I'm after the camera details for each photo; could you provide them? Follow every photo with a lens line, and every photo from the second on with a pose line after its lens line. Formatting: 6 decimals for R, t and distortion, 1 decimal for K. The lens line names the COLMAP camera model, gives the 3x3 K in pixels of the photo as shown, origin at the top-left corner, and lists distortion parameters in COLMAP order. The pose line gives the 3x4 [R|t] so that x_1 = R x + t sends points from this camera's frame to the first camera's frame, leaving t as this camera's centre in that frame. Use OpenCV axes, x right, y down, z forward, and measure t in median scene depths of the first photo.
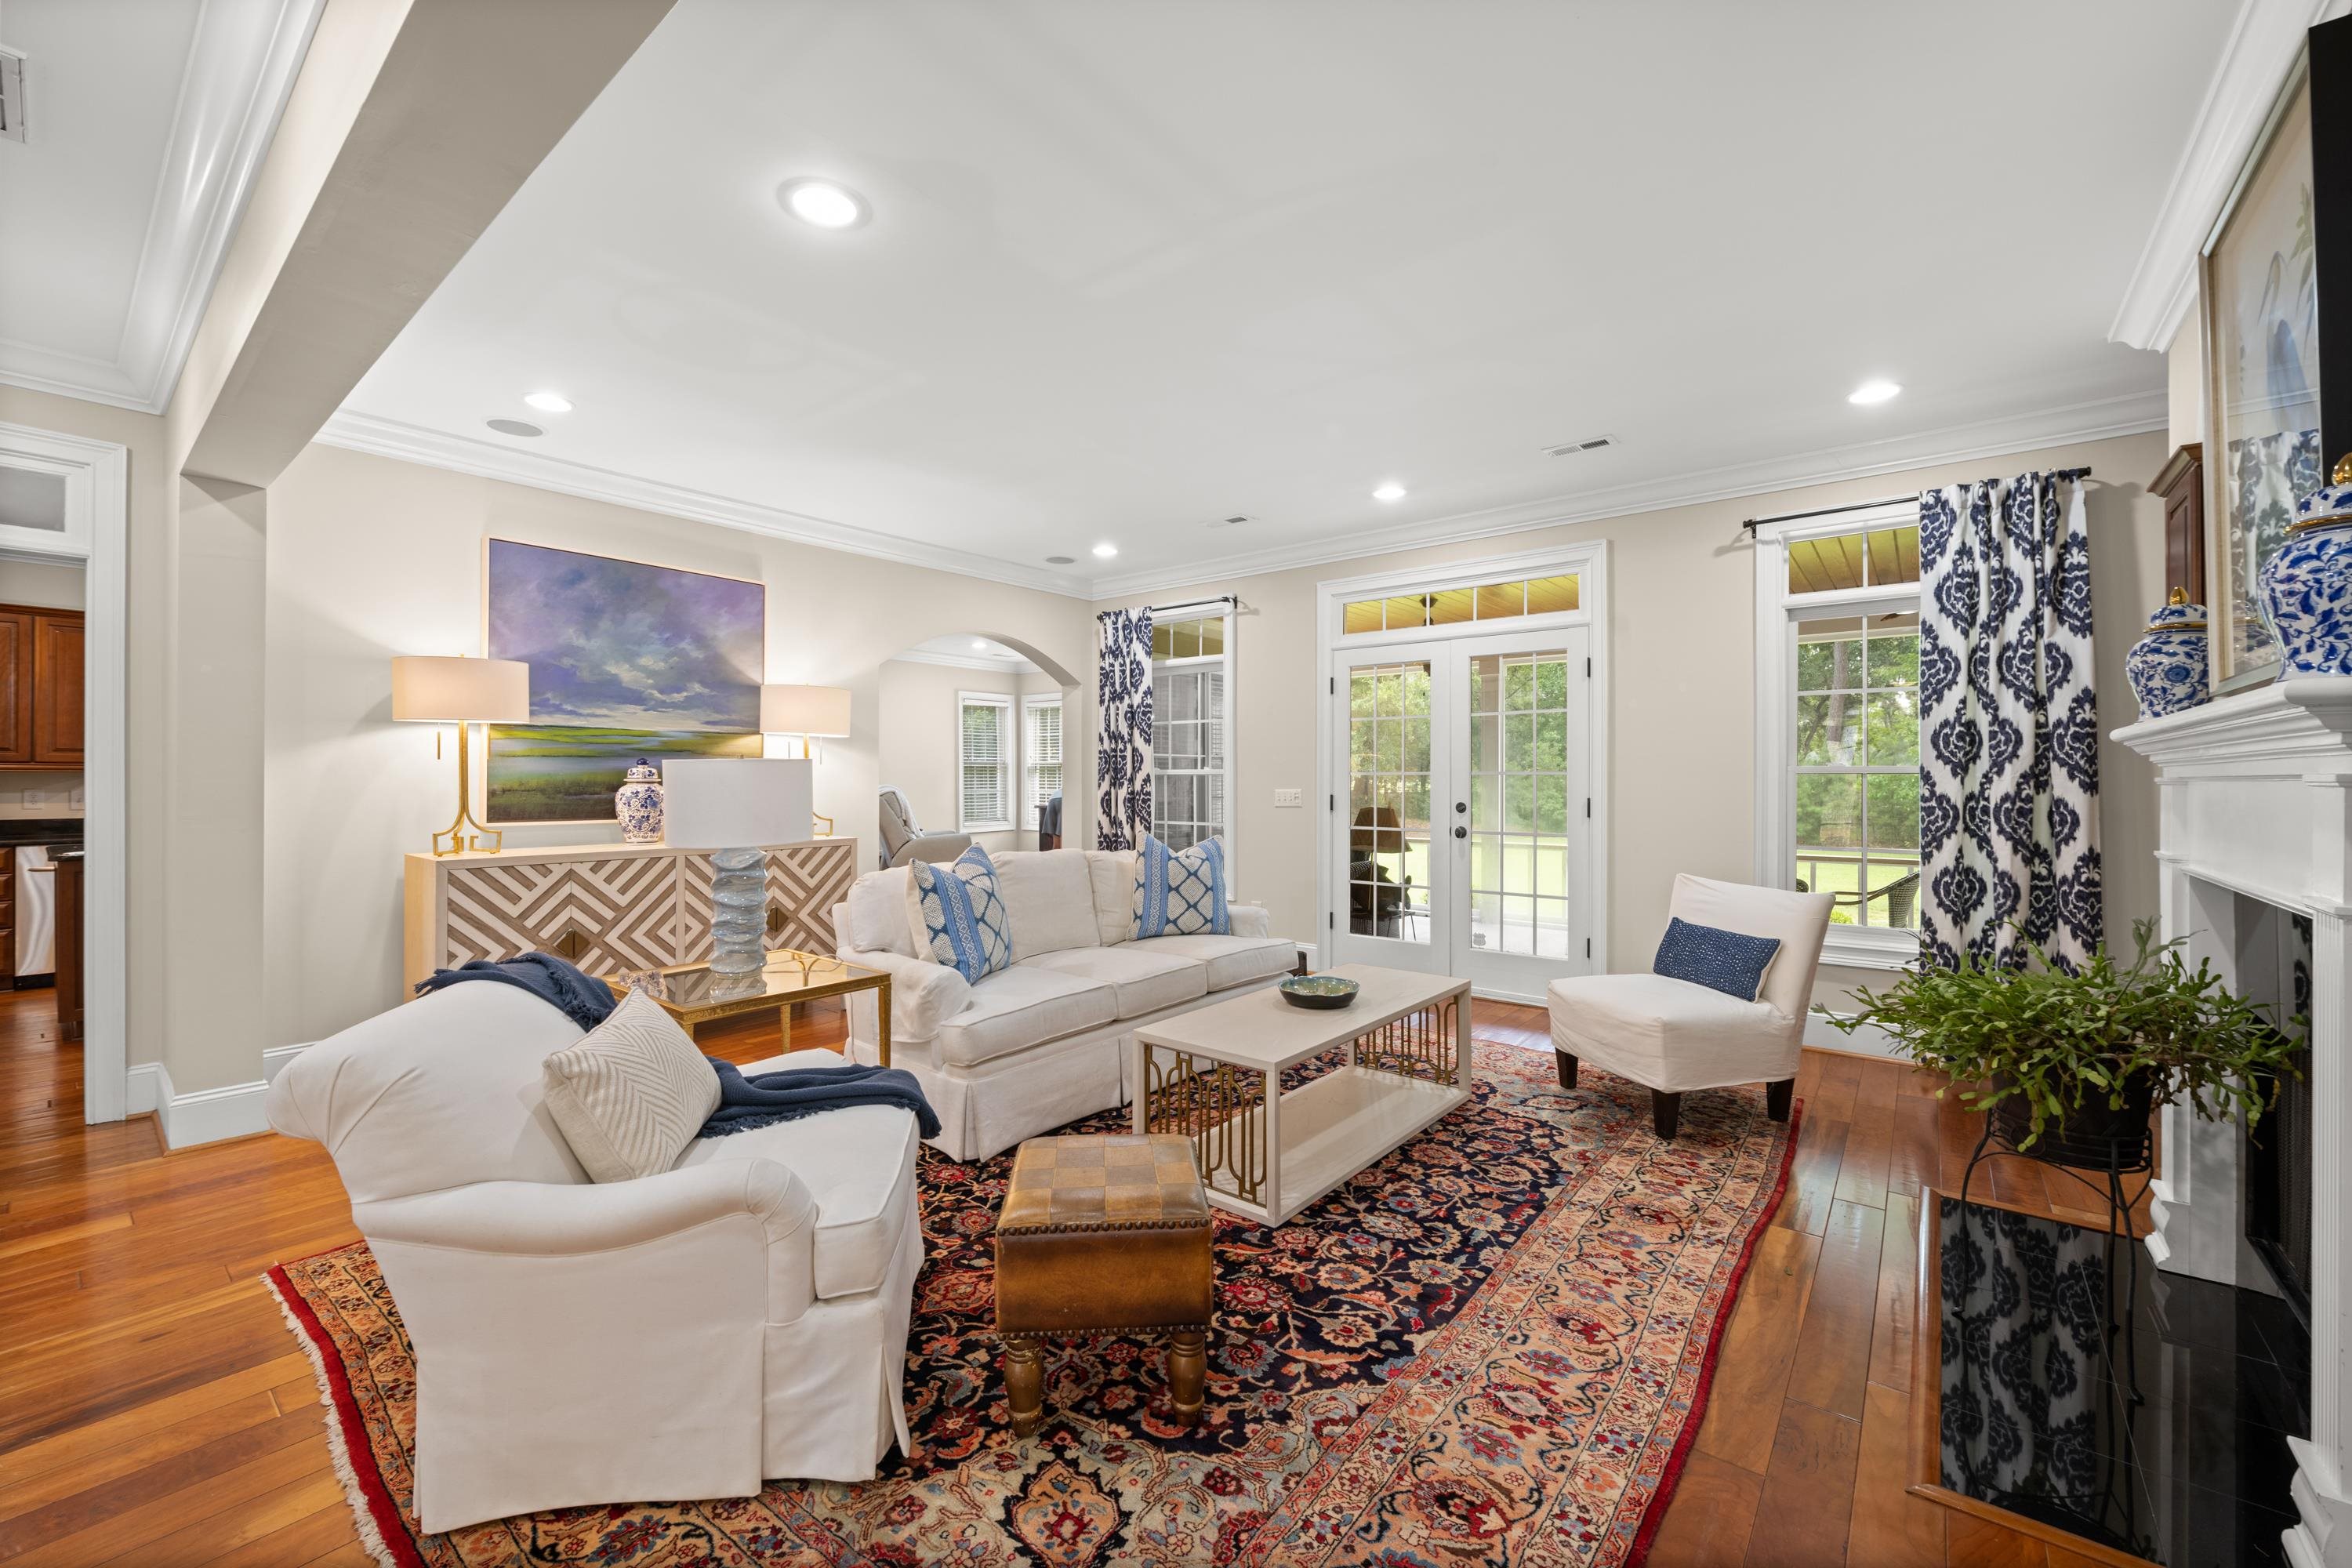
lens RADIAL K [[945.9, 0, 1162.5], [0, 945.9, 775.3], [0, 0, 1]] dist [-0.007290, 0.000292]
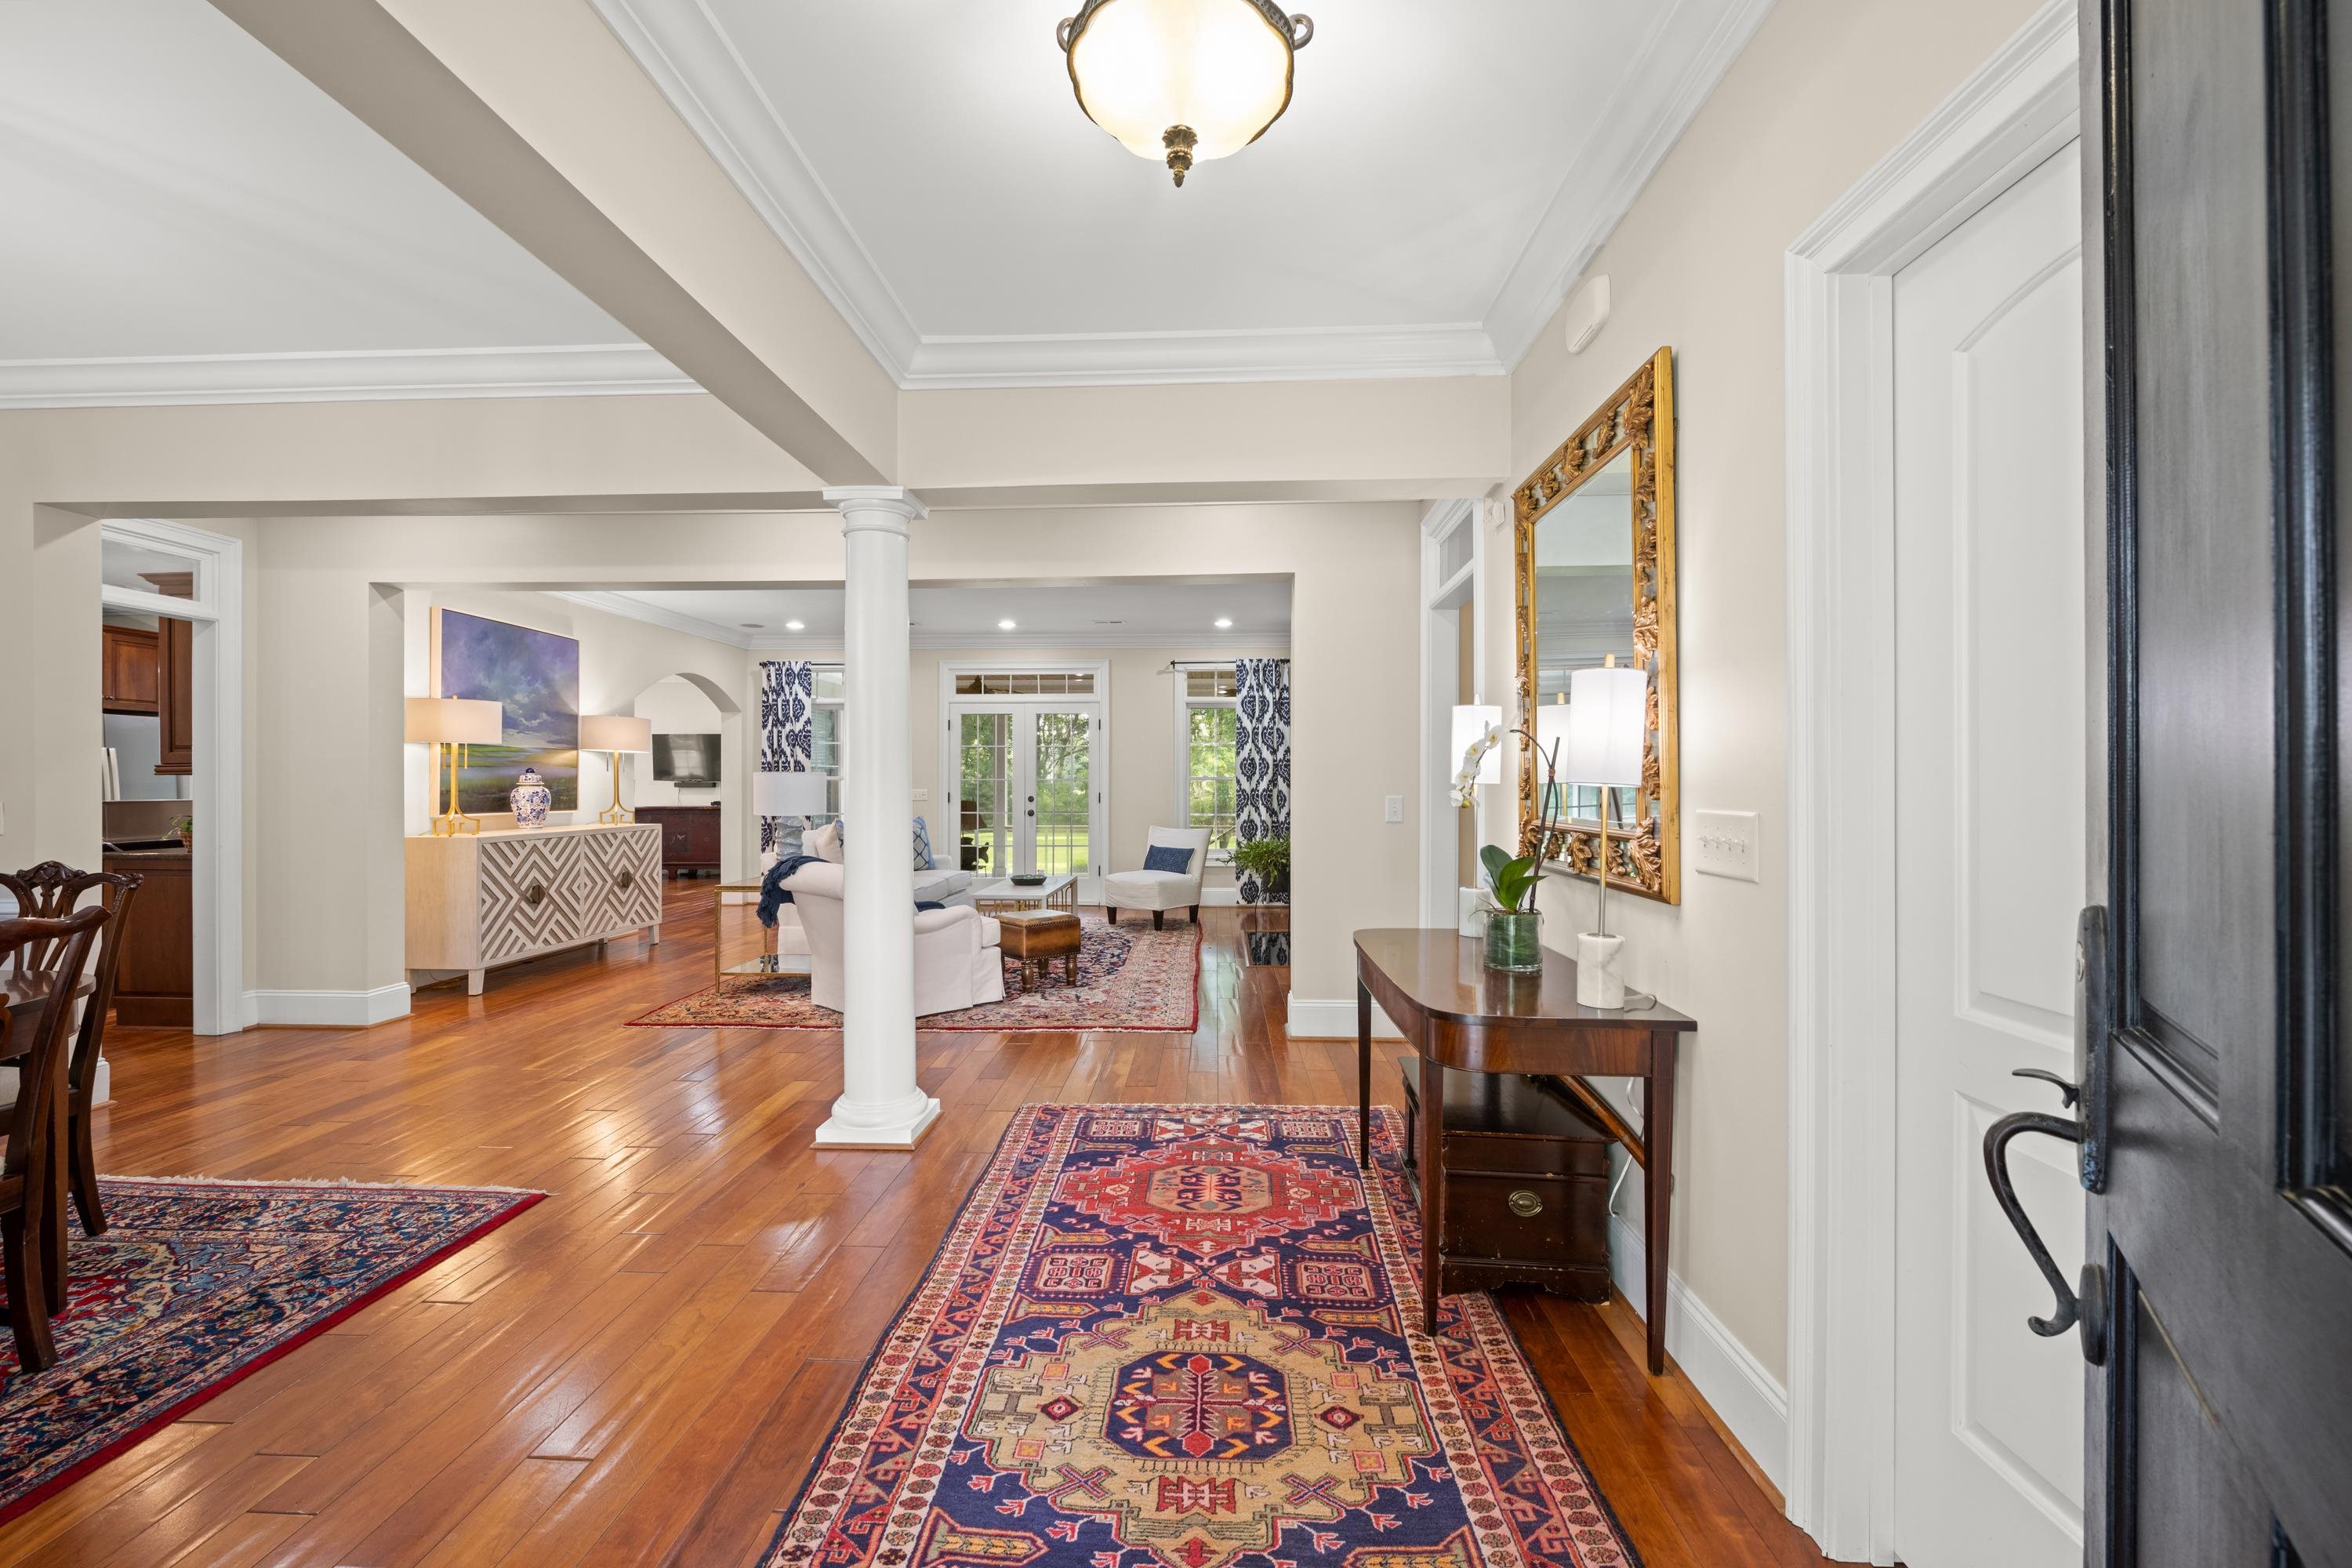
lens RADIAL K [[945.9, 0, 1171.0], [0, 945.9, 783.5], [0, 0, 1]] dist [-0.007290, 0.000292]
pose [[0.806412, -0.001165, 0.591353, -0.665593], [-0.000576, 0.999996, 0.002756, 0.000378], [-0.591354, -0.002563, 0.806408, -0.743118]]
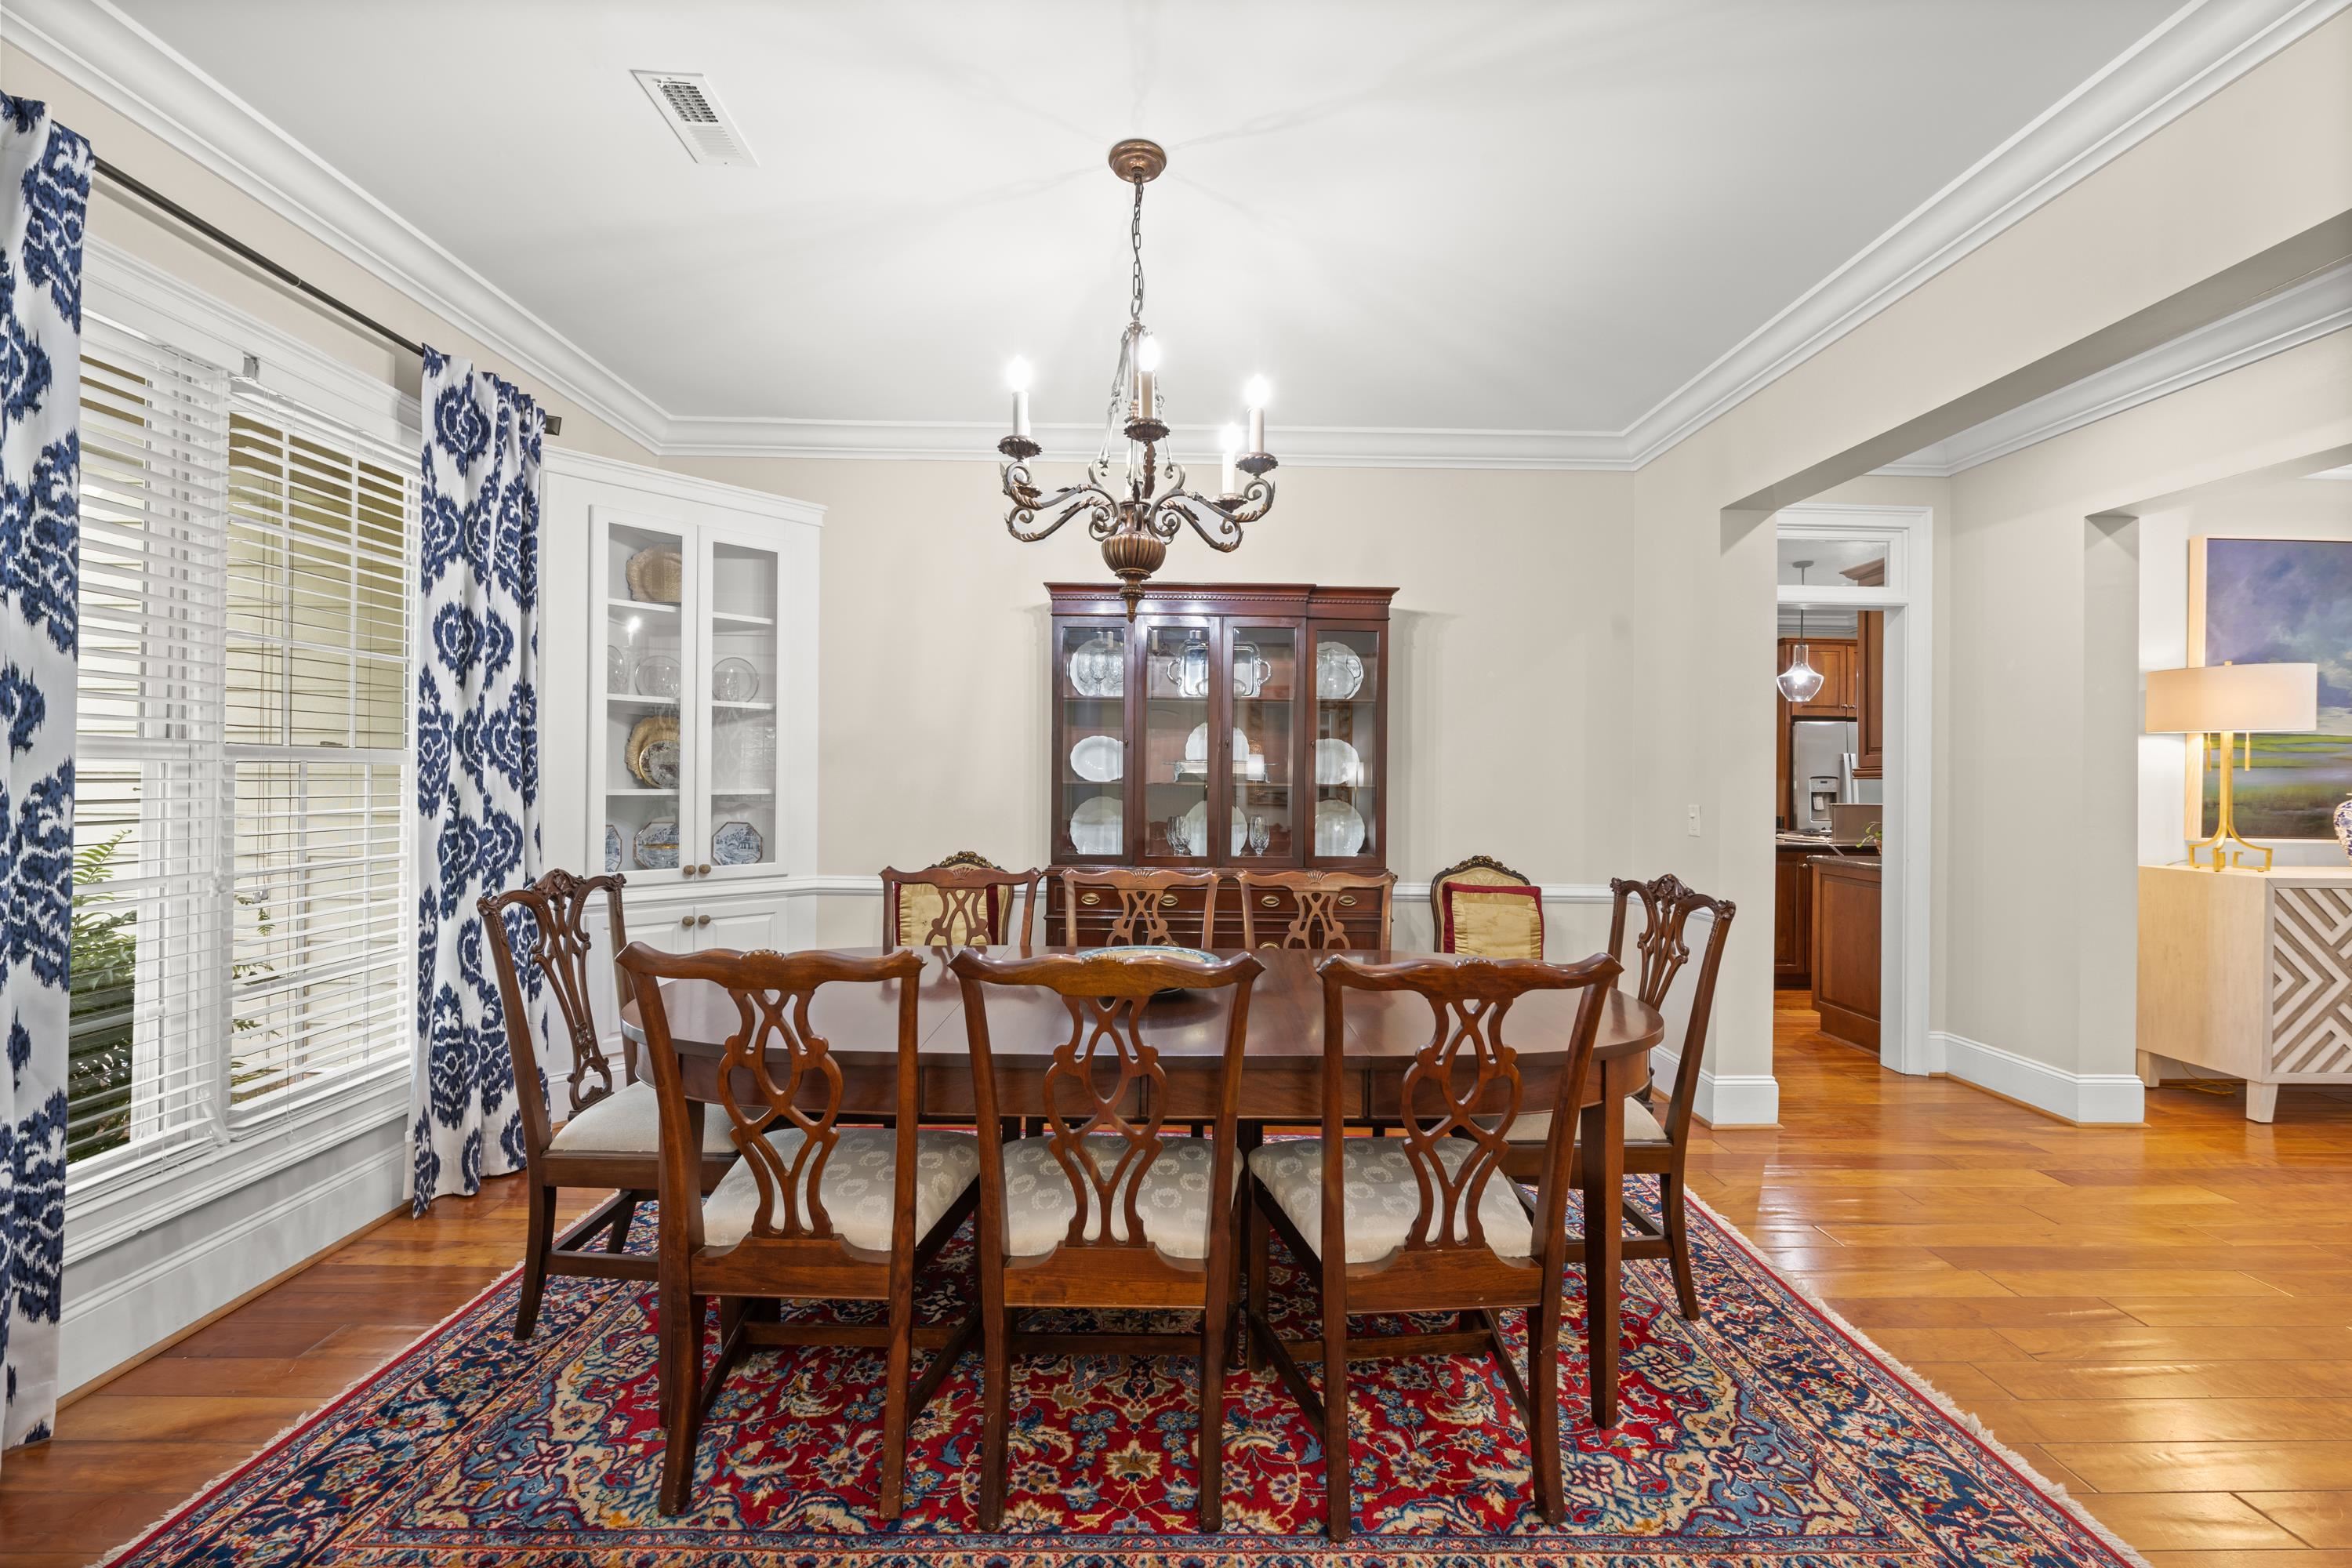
lens RADIAL K [[945.9, 0, 1176.4], [0, 945.9, 776.5], [0, 0, 1]] dist [-0.007290, 0.000292]
pose [[0.643045, 0.004217, -0.765817, -0.654302], [-0.008125, 0.999966, -0.001316, -0.001483], [0.765785, 0.007069, 0.643057, -0.401075]]
